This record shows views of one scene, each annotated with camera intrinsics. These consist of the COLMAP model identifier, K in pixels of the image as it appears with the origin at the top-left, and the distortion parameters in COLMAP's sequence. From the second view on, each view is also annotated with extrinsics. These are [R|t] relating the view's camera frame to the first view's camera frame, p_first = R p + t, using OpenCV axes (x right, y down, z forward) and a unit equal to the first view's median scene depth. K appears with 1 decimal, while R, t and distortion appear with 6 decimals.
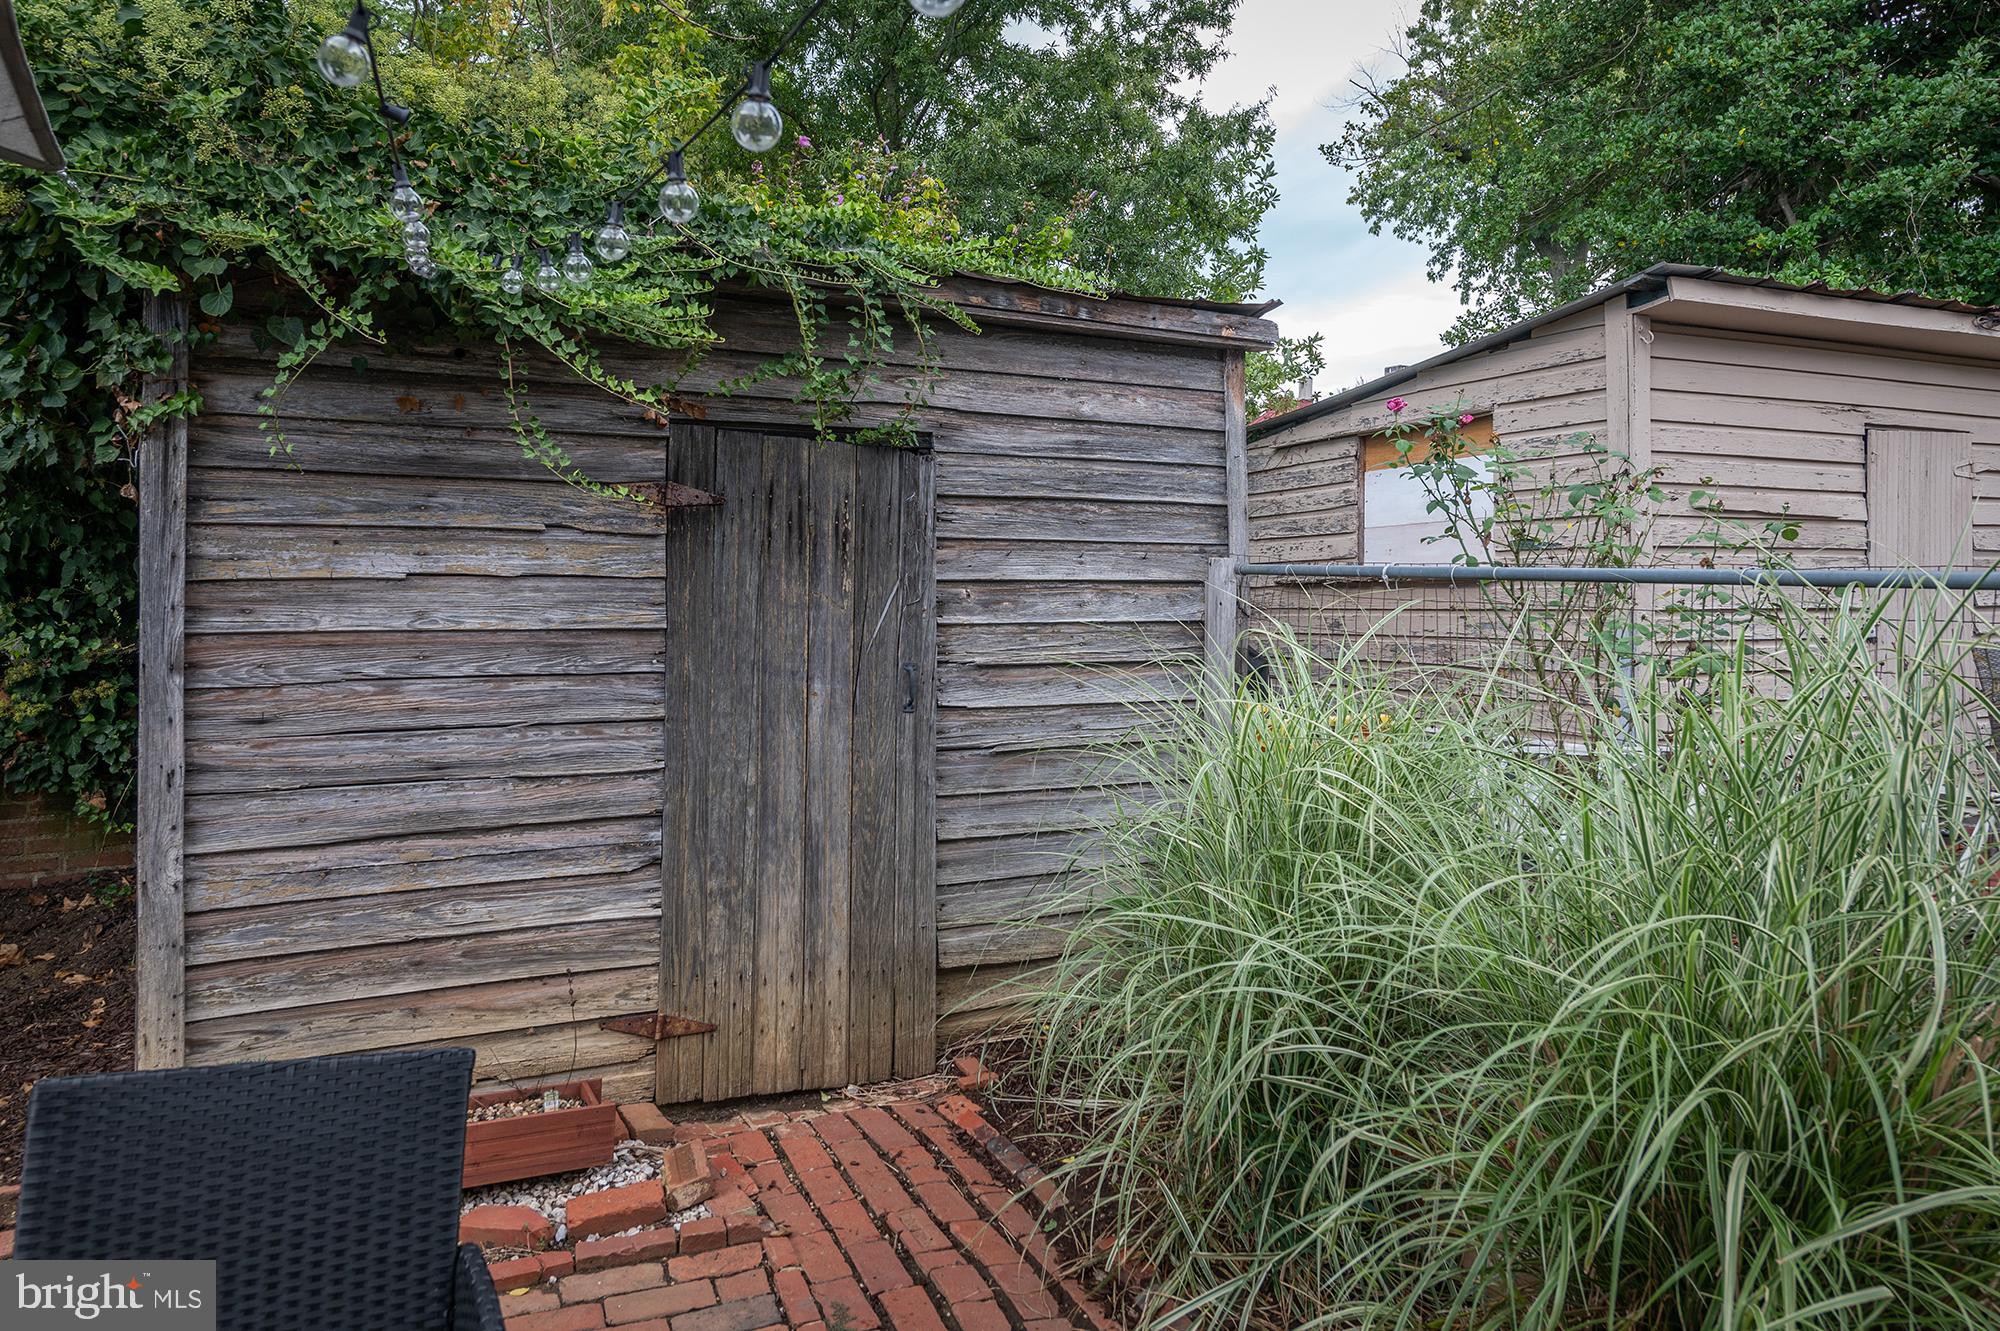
lens RADIAL K [[1371.5, 0, 1016.1], [0, 1371.5, 589.2], [0, 0, 1]] dist [0.023578, -0.012946]
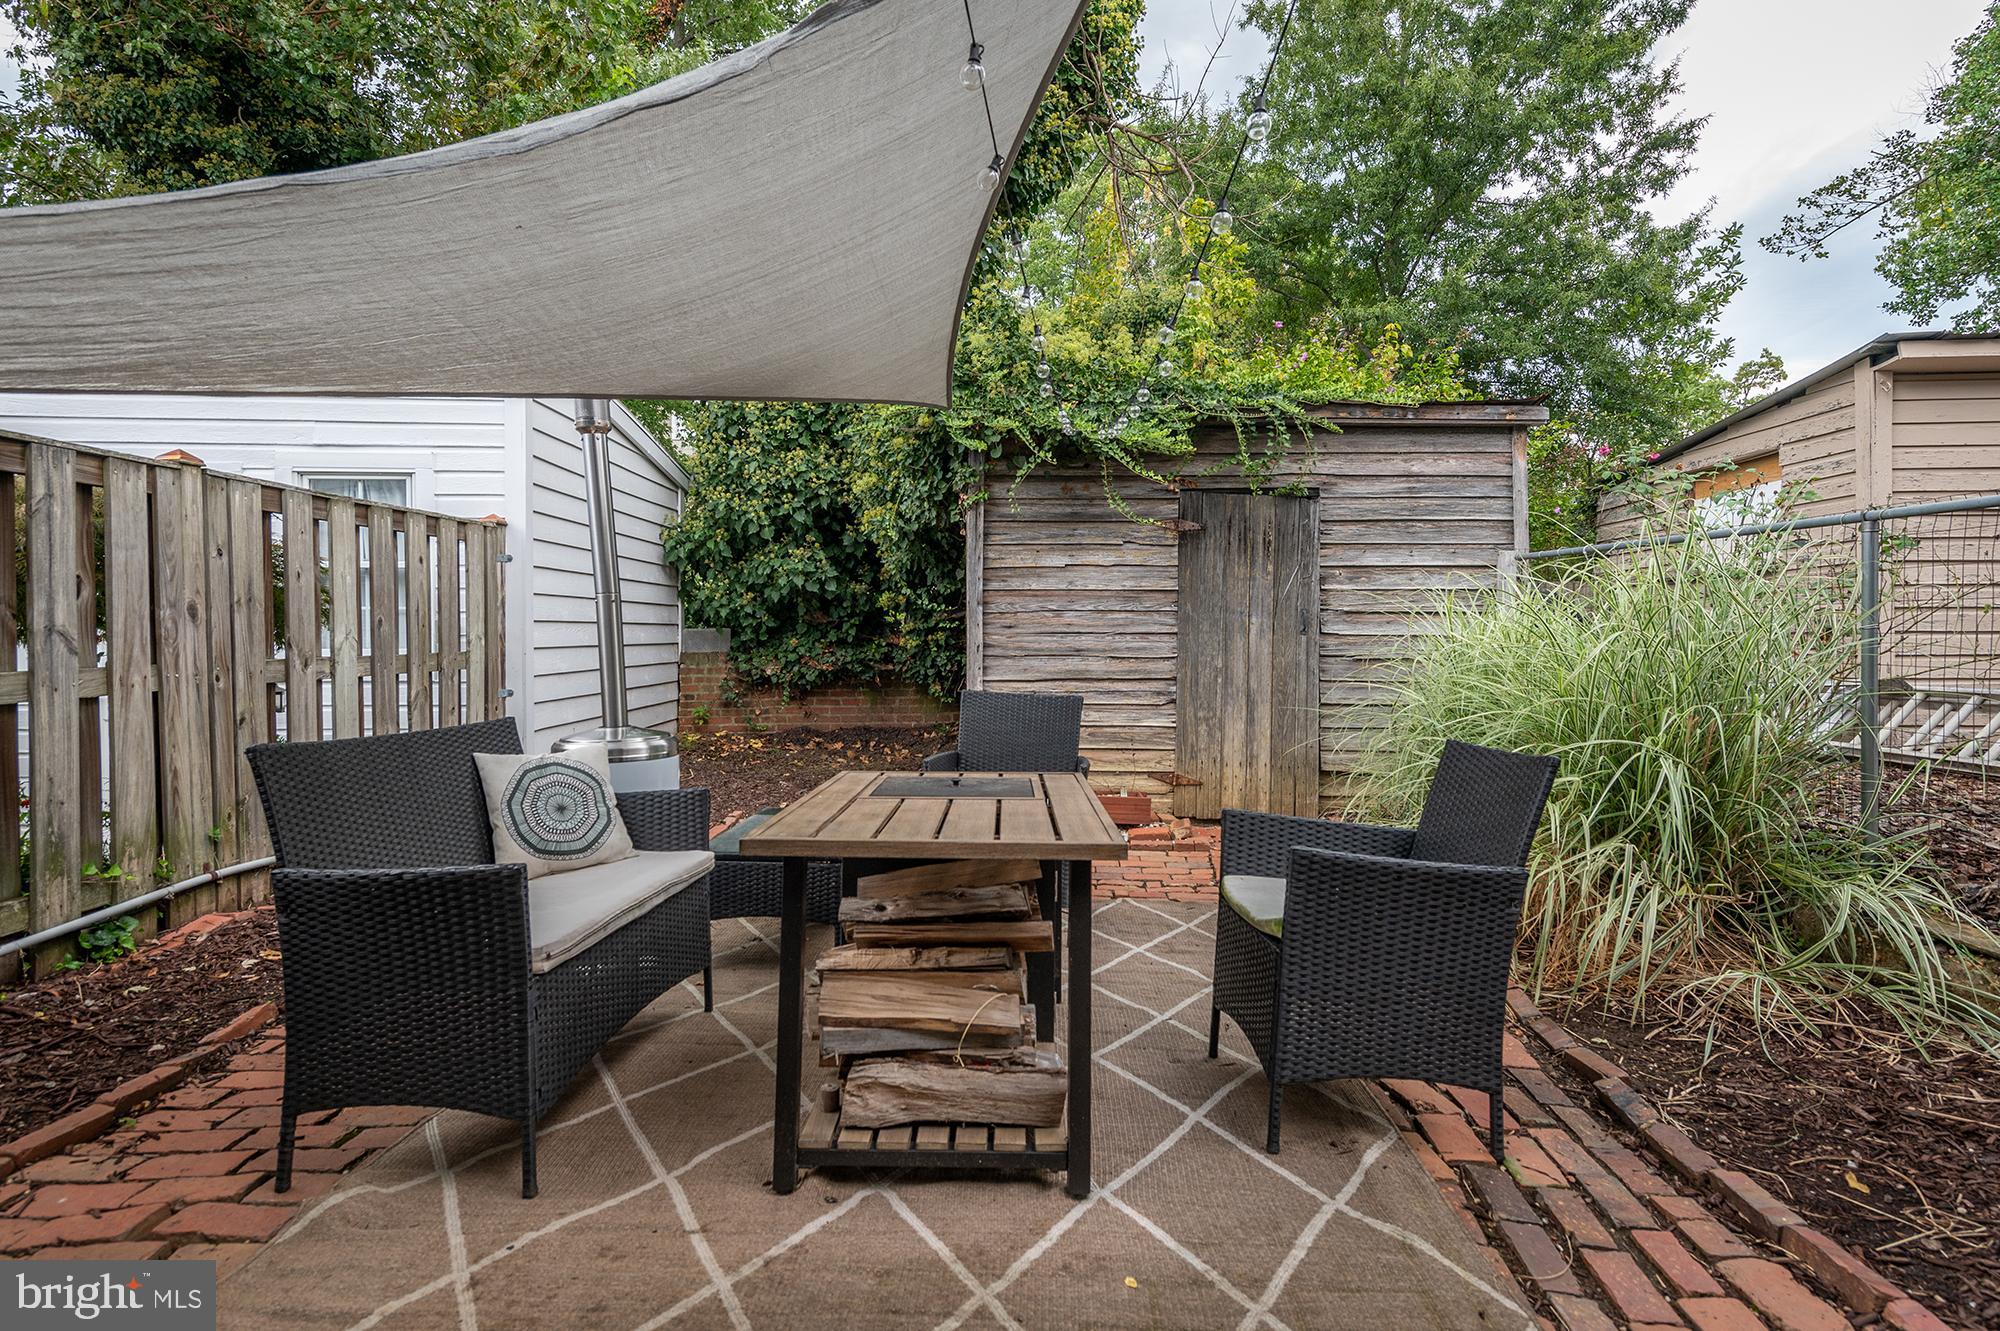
lens RADIAL K [[1028.4, 0, 995.0], [0, 1028.4, 664.8], [0, 0, 1]] dist [0.007089, -0.000415]
pose [[0.881113, 0.011828, -0.472758, 0.241088], [0.002108, 0.999579, 0.028937, 0.096763], [0.472901, -0.026494, 0.880717, -0.514486]]
